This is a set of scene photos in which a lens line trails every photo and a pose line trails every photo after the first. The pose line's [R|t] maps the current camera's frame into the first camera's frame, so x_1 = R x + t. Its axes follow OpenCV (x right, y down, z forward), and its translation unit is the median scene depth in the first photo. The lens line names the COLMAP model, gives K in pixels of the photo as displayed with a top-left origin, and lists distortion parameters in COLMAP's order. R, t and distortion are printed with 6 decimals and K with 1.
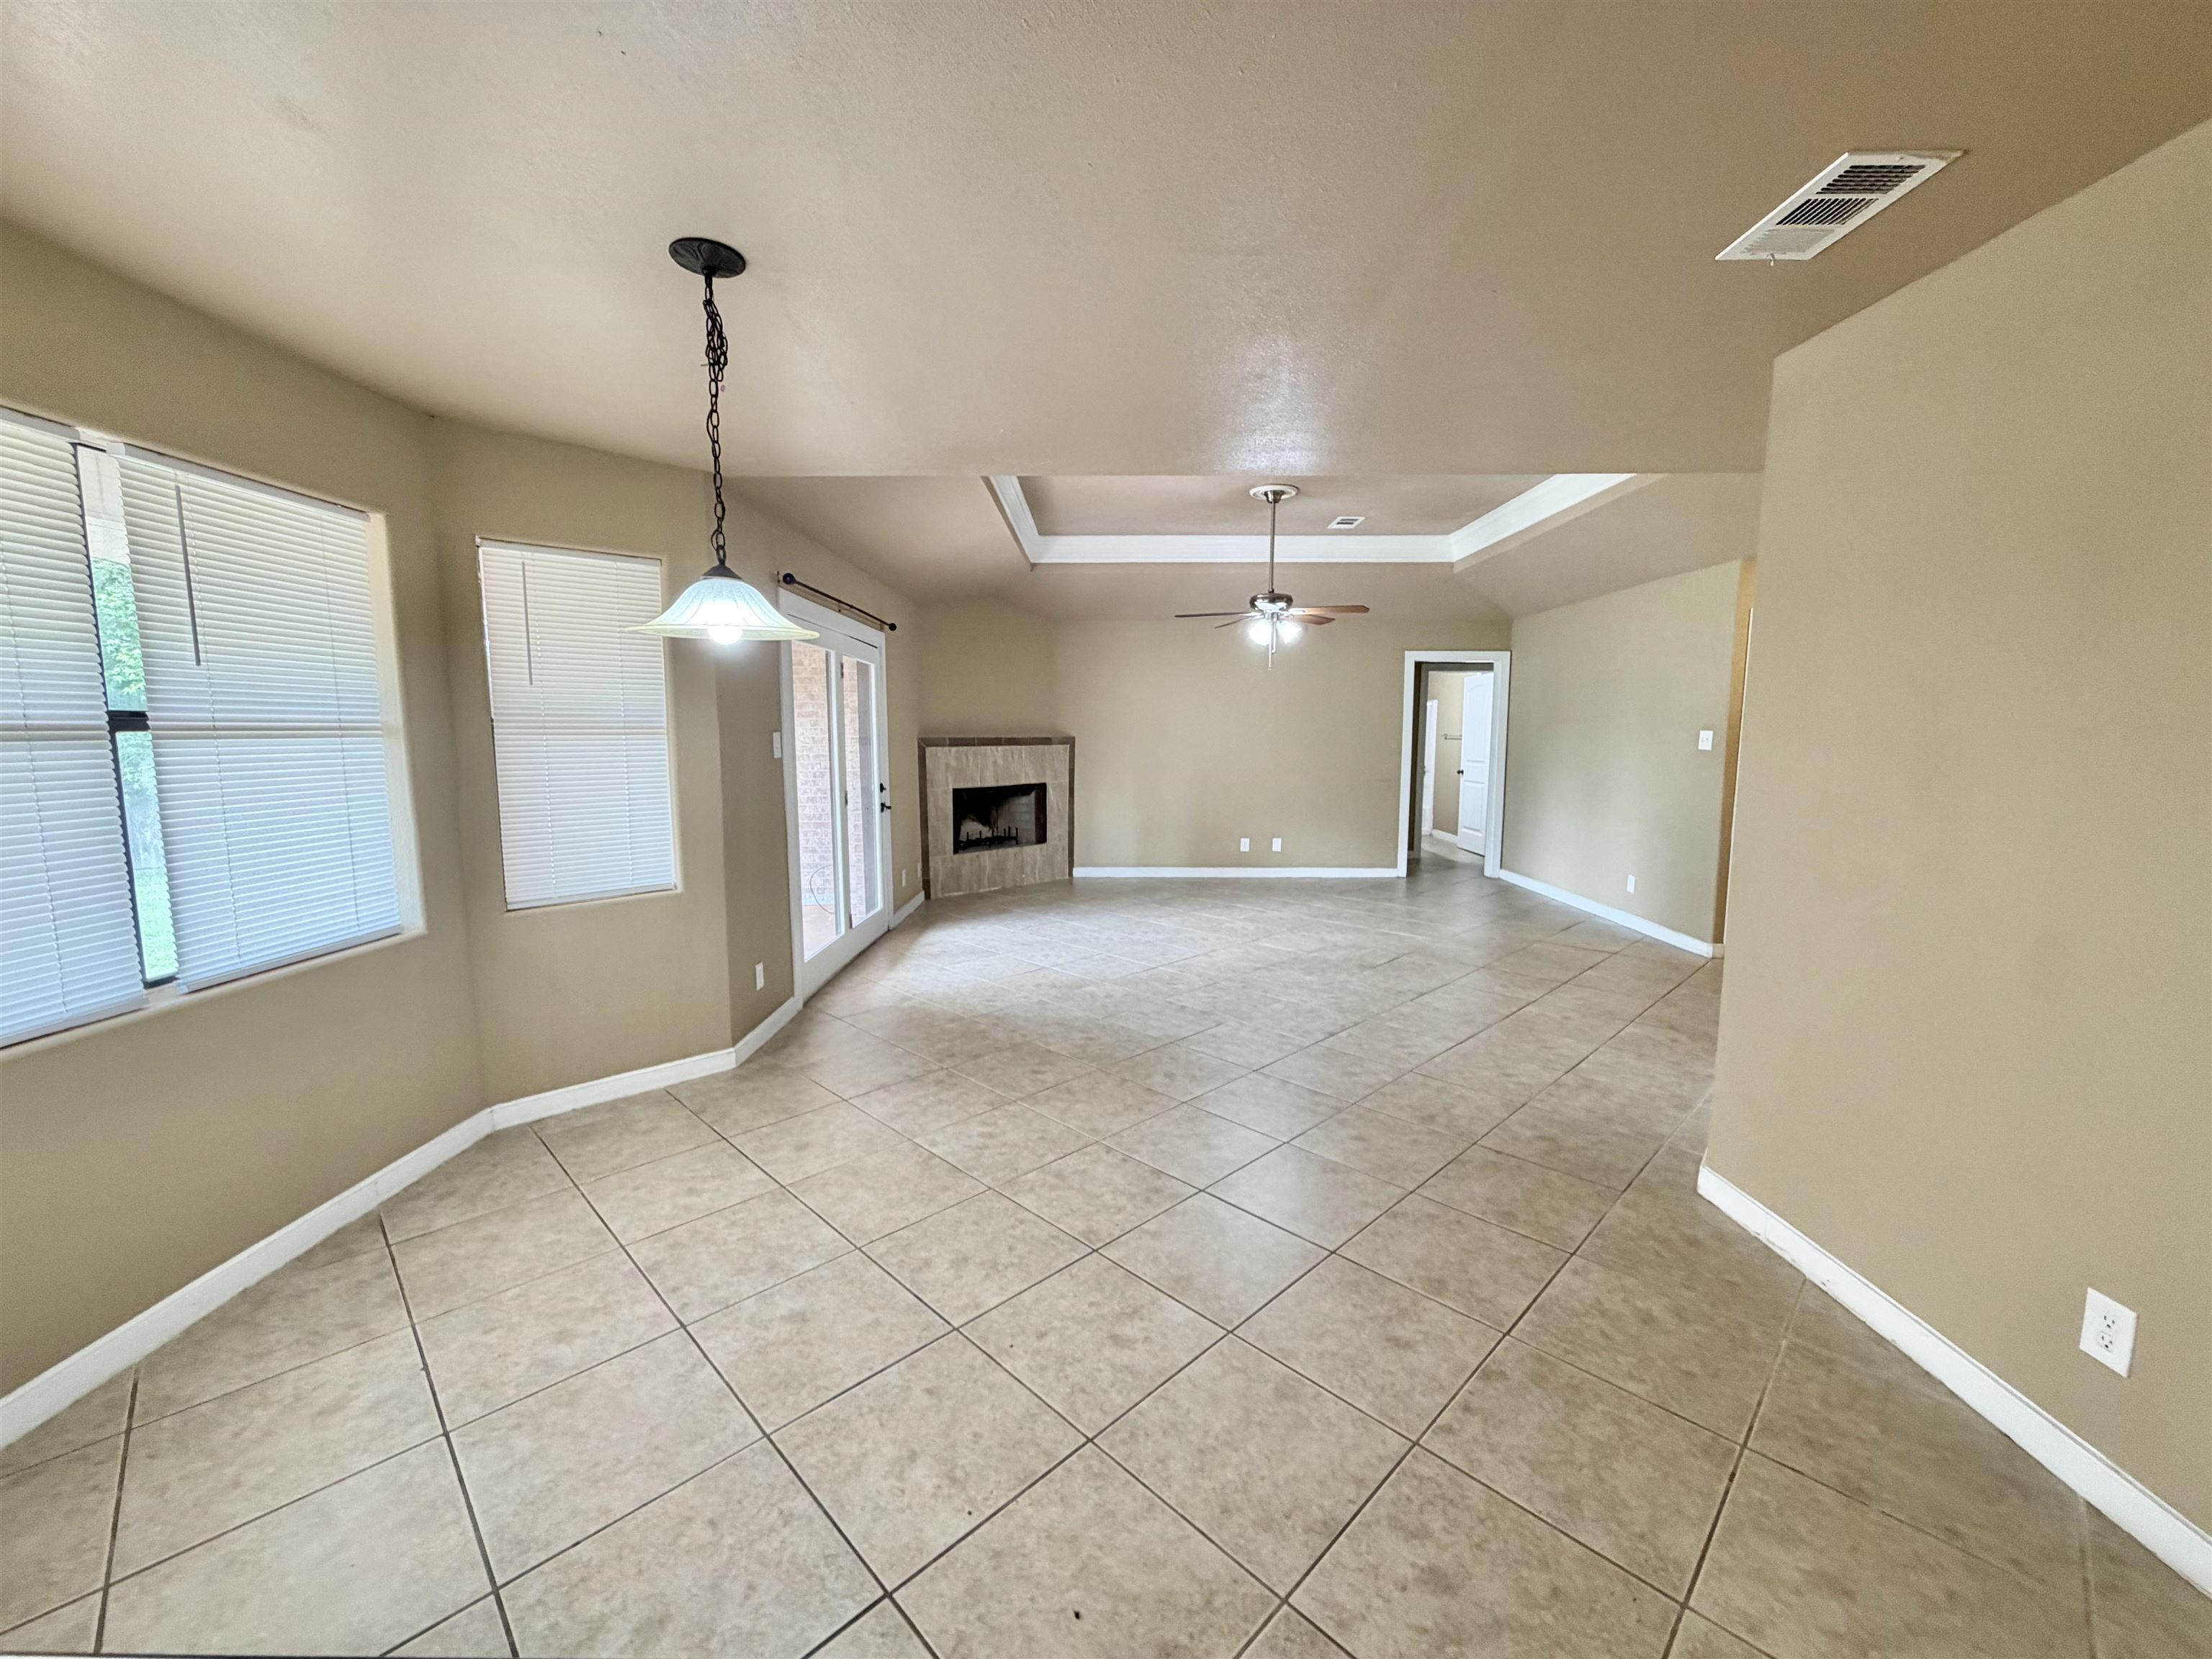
lens RADIAL K [[883.1, 0, 1100.2], [0, 883.1, 829.4], [0, 0, 1]] dist [-0.001329, 0.000580]
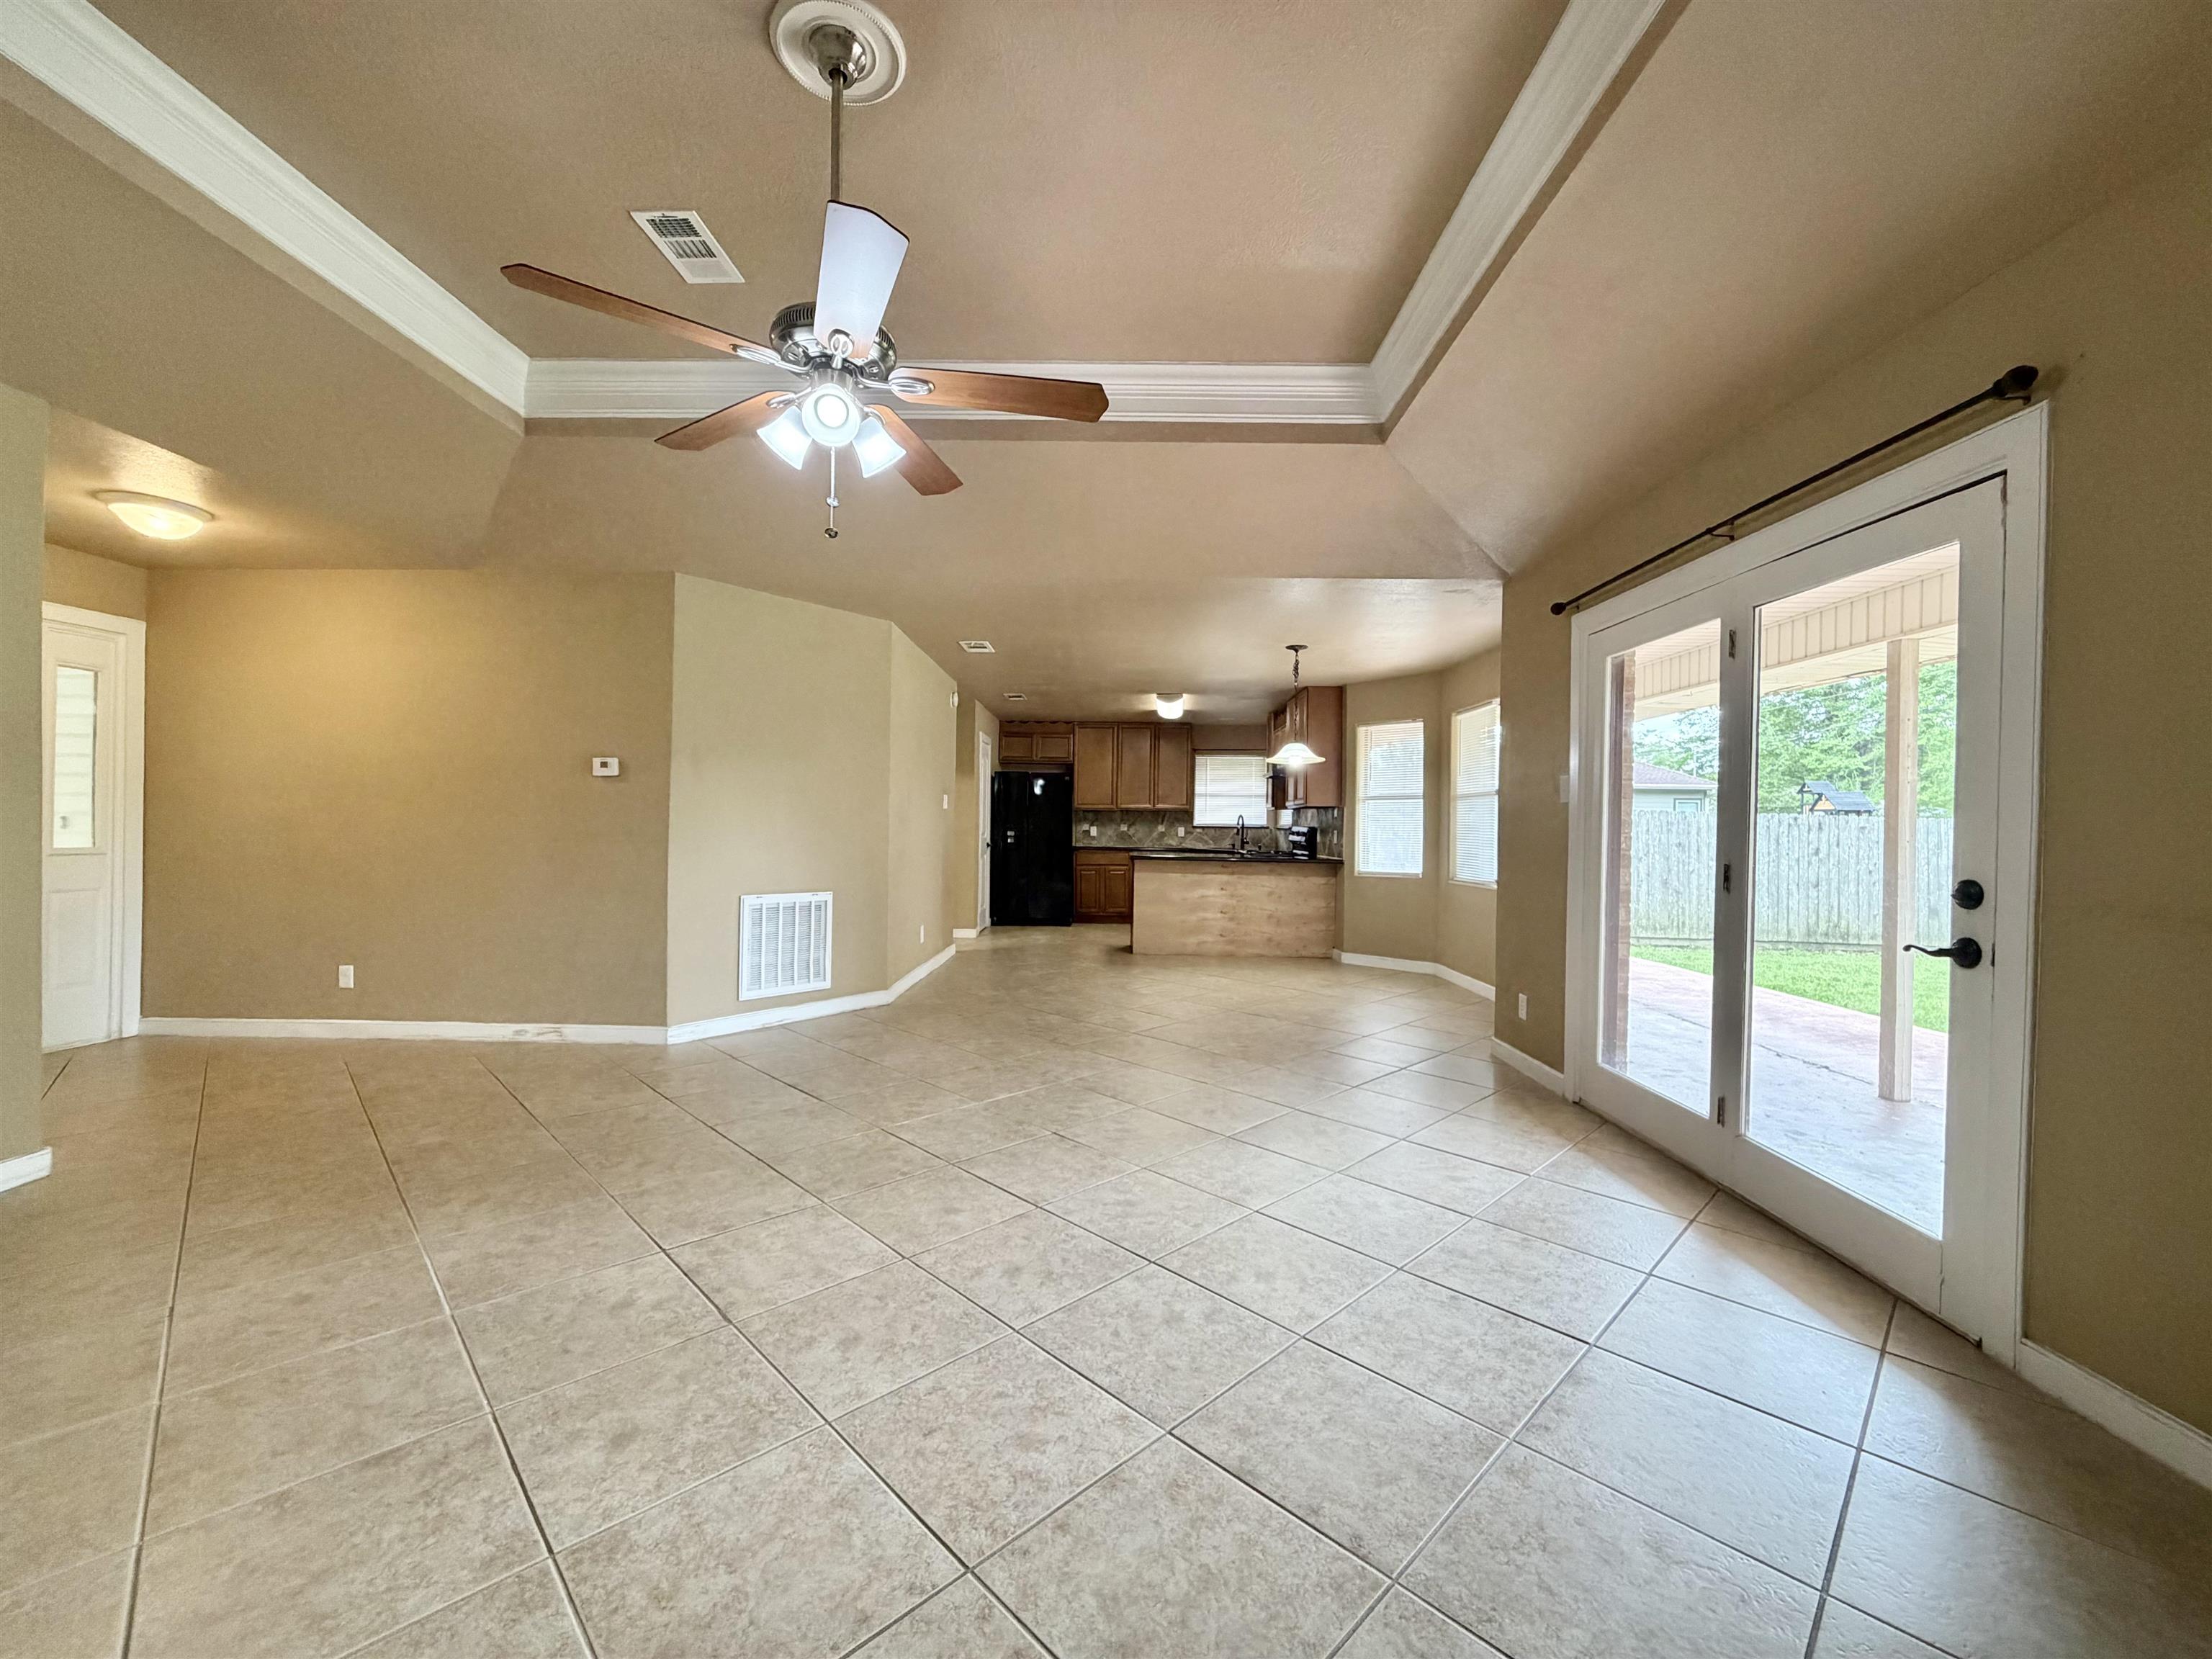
lens RADIAL K [[883.1, 0, 1100.0], [0, 883.1, 833.5], [0, 0, 1]] dist [-0.001329, 0.000580]
pose [[-0.999887, -0.014623, 0.003421, 0.067231], [-0.014114, 0.992840, 0.118618, -0.087067], [-0.005131, 0.118557, -0.992934, 1.102427]]
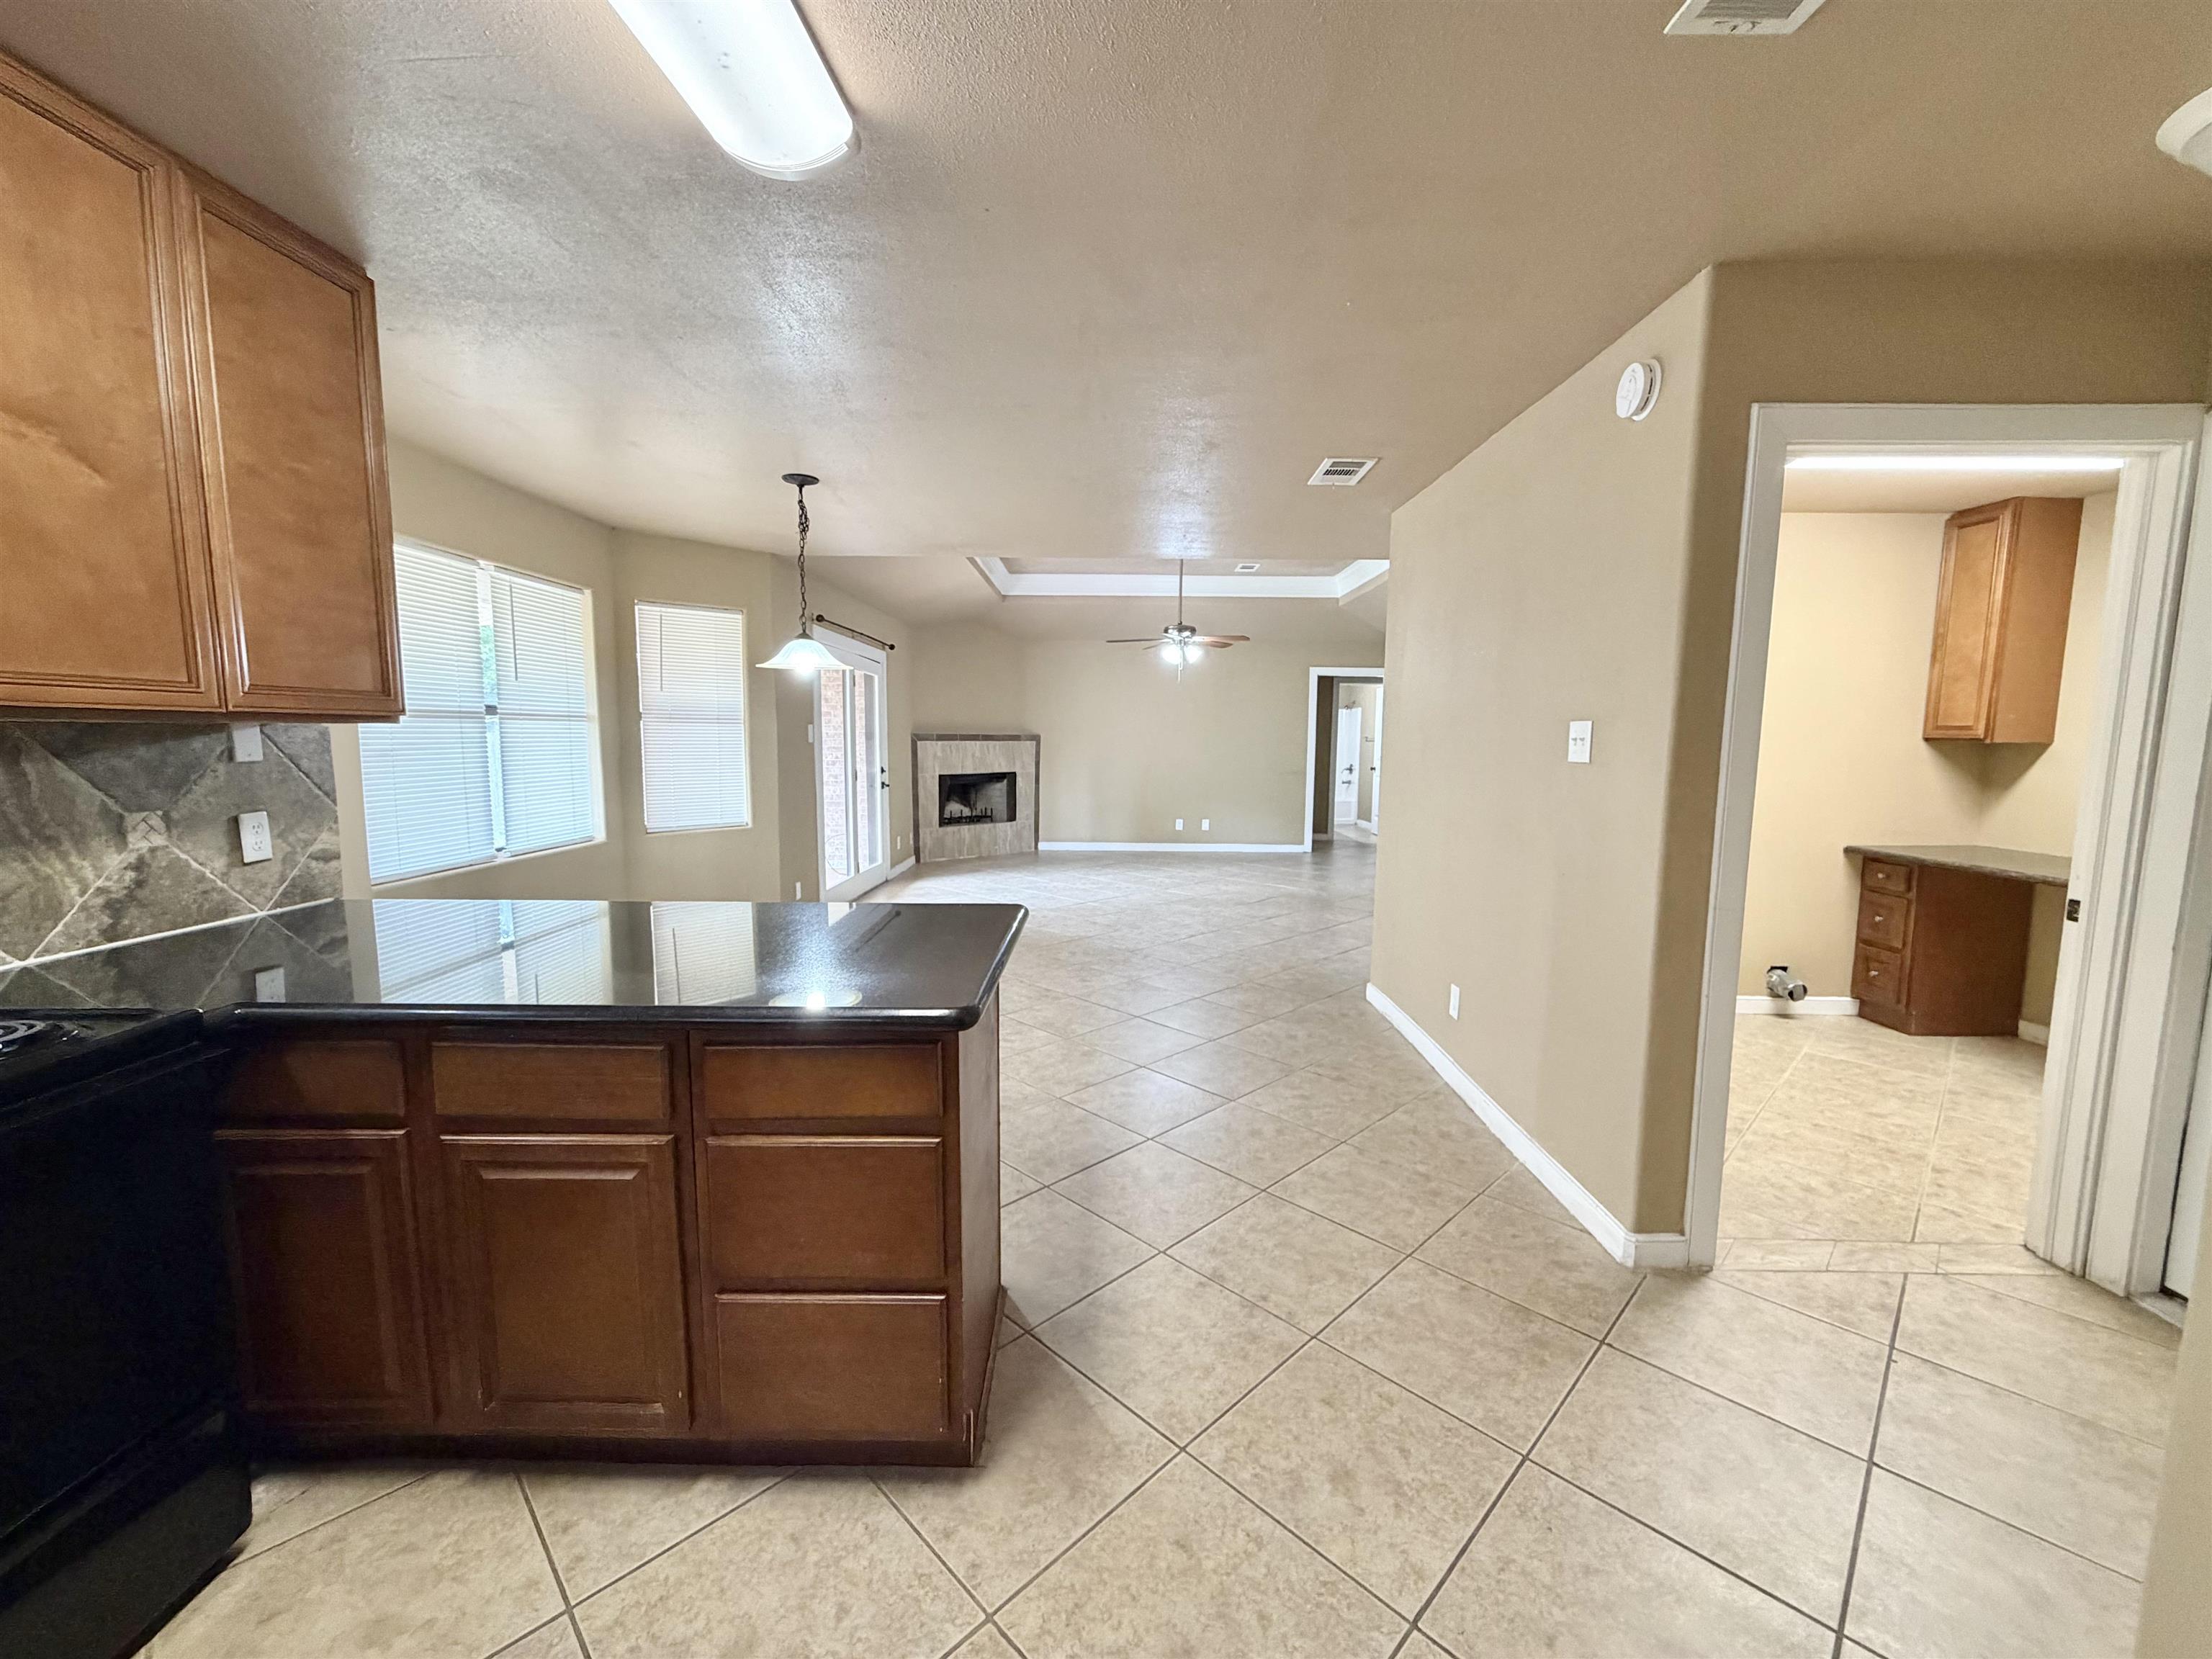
lens RADIAL K [[883.1, 0, 1100.0], [0, 883.1, 828.7], [0, 0, 1]] dist [-0.001329, 0.000580]
pose [[0.999960, 0.008550, 0.002585, 0.059173], [-0.008533, 0.999942, -0.006641, 0.037321], [-0.002641, 0.006618, 0.999975, -0.251425]]
